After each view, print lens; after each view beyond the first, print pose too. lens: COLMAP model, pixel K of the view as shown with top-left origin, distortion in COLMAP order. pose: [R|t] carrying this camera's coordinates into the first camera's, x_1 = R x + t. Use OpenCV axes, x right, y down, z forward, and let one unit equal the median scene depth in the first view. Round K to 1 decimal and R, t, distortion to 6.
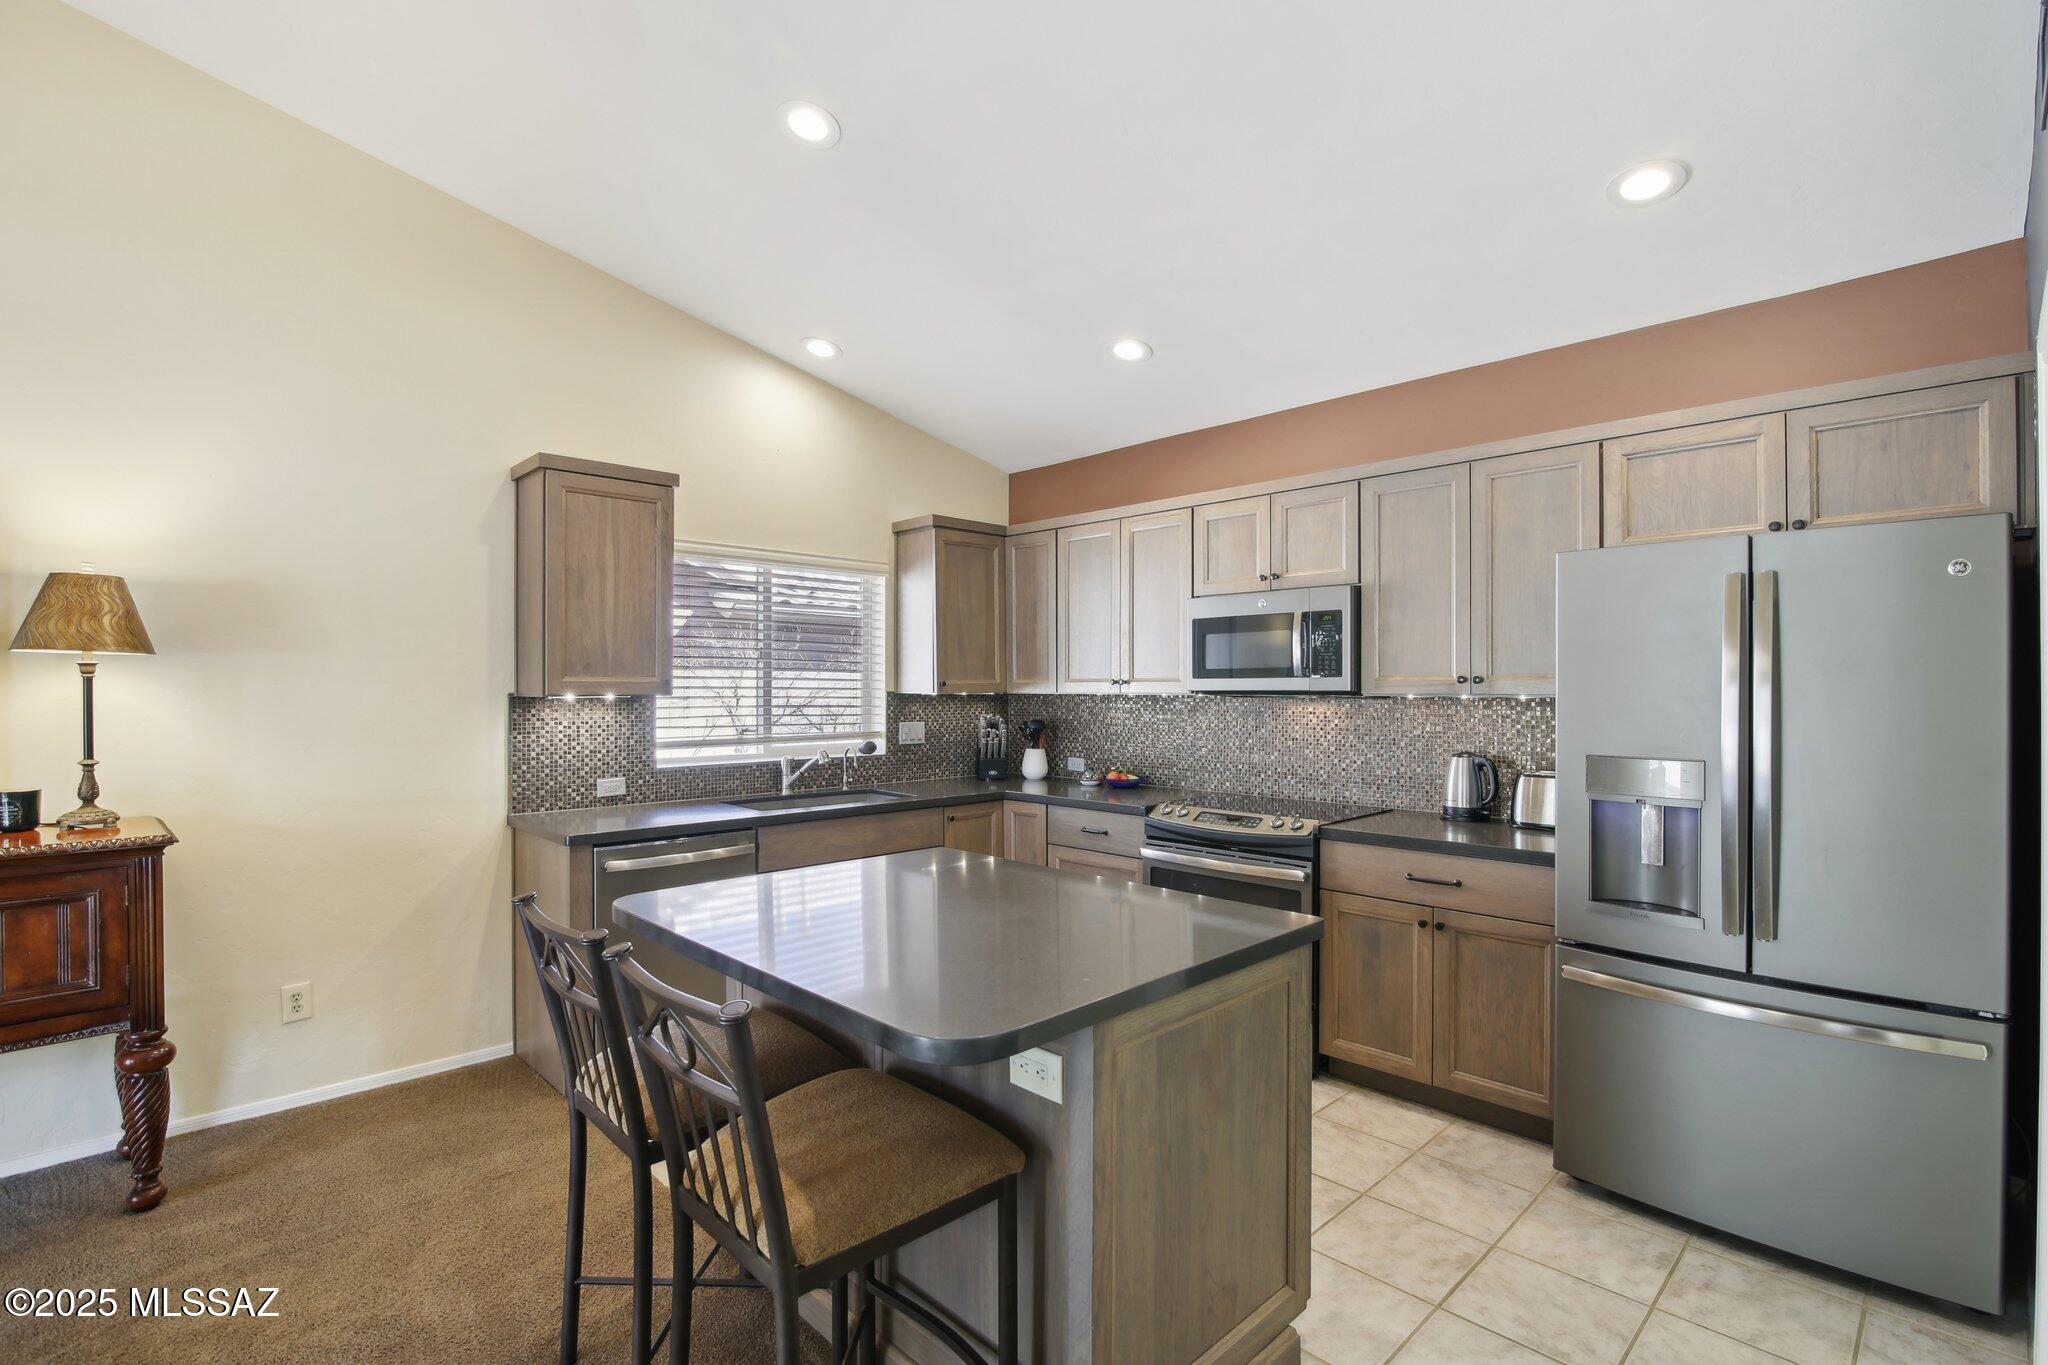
lens RADIAL K [[967.2, 0, 1023.1], [0, 967.2, 687.4], [0, 0, 1]] dist [-0.014506, 0.001530]
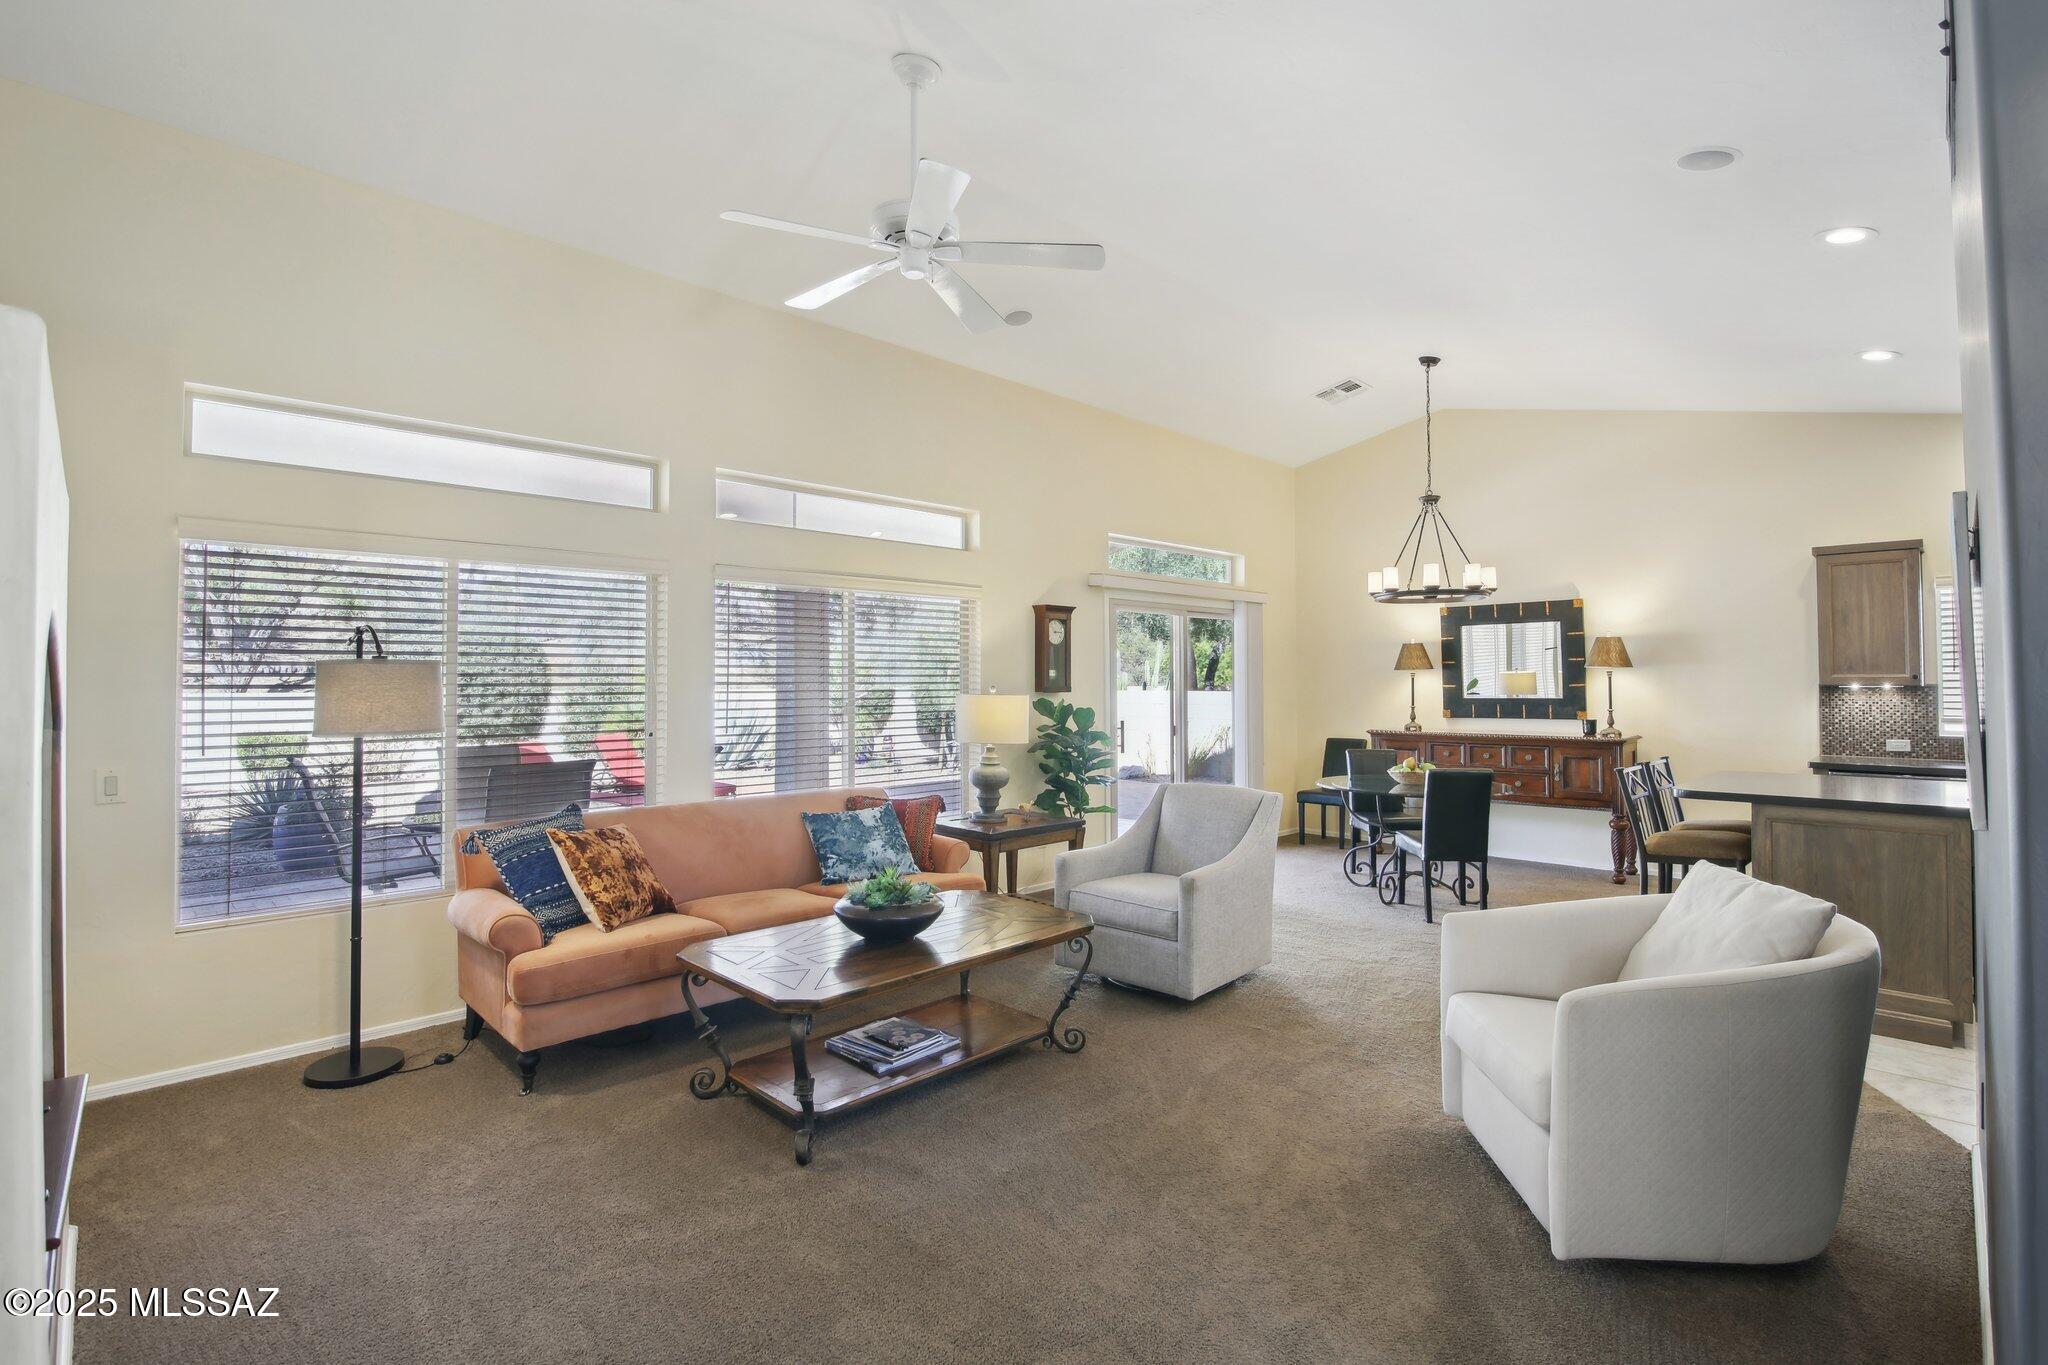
lens RADIAL K [[967.2, 0, 1013.7], [0, 967.2, 658.3], [0, 0, 1]] dist [-0.014506, 0.001530]
pose [[0.009458, -0.024138, -0.999664, 1.146234], [-0.001106, 0.999708, -0.024149, 0.002950], [0.999955, 0.001334, 0.009428, -0.450493]]
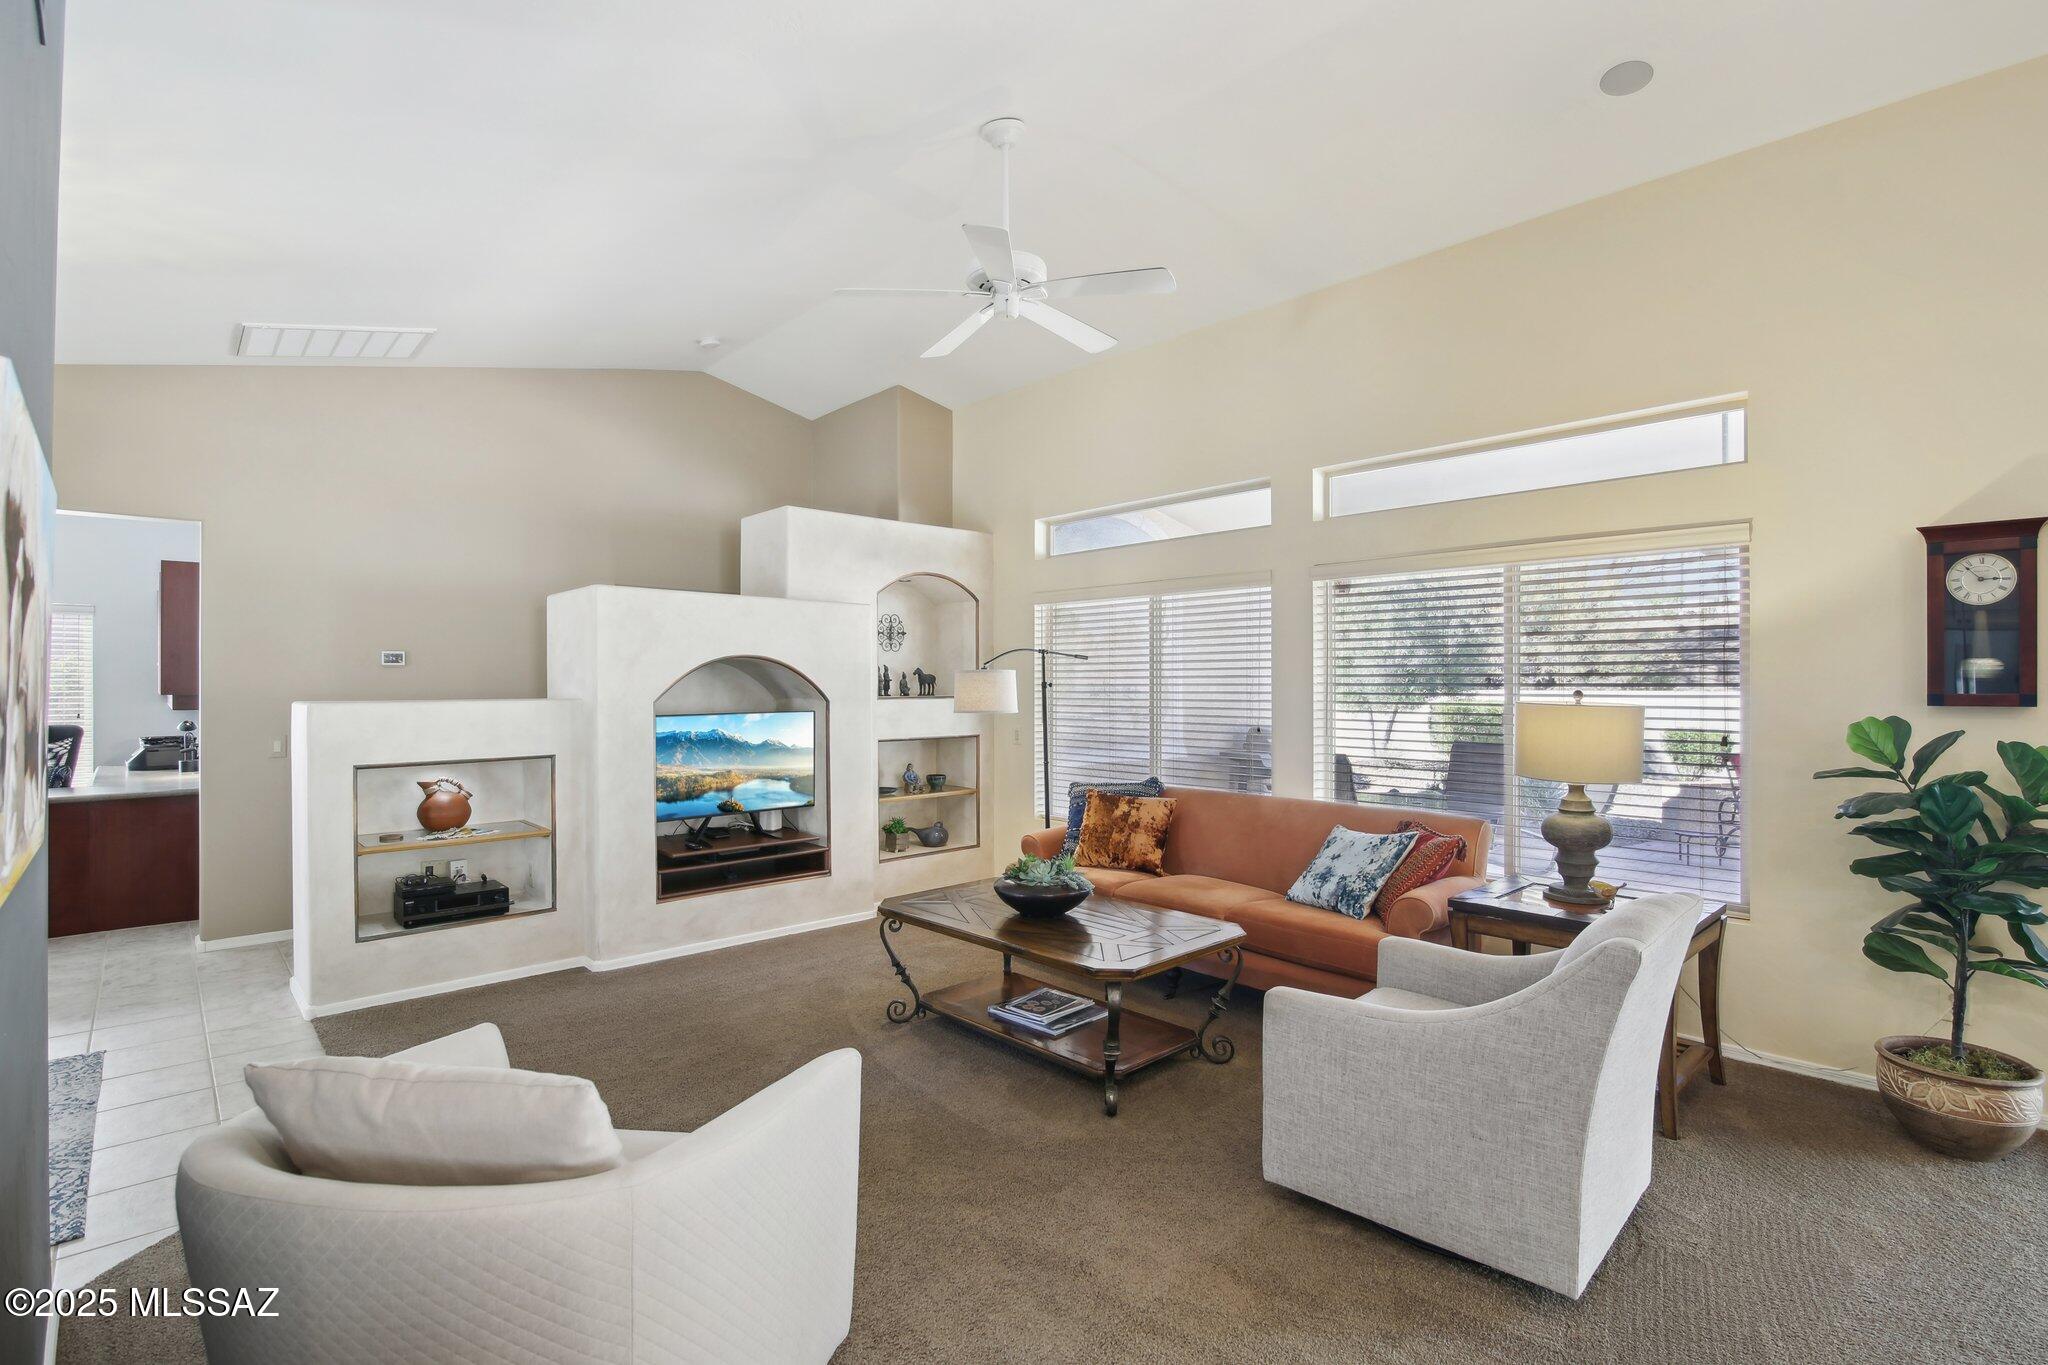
lens RADIAL K [[967.2, 0, 1020.8], [0, 967.2, 684.0], [0, 0, 1]] dist [-0.014506, 0.001530]
pose [[-0.999566, -0.000025, 0.029473, 0.185610], [0.000151, 0.999982, 0.005990, -0.002526], [-0.029472, 0.005992, -0.999548, 0.486901]]
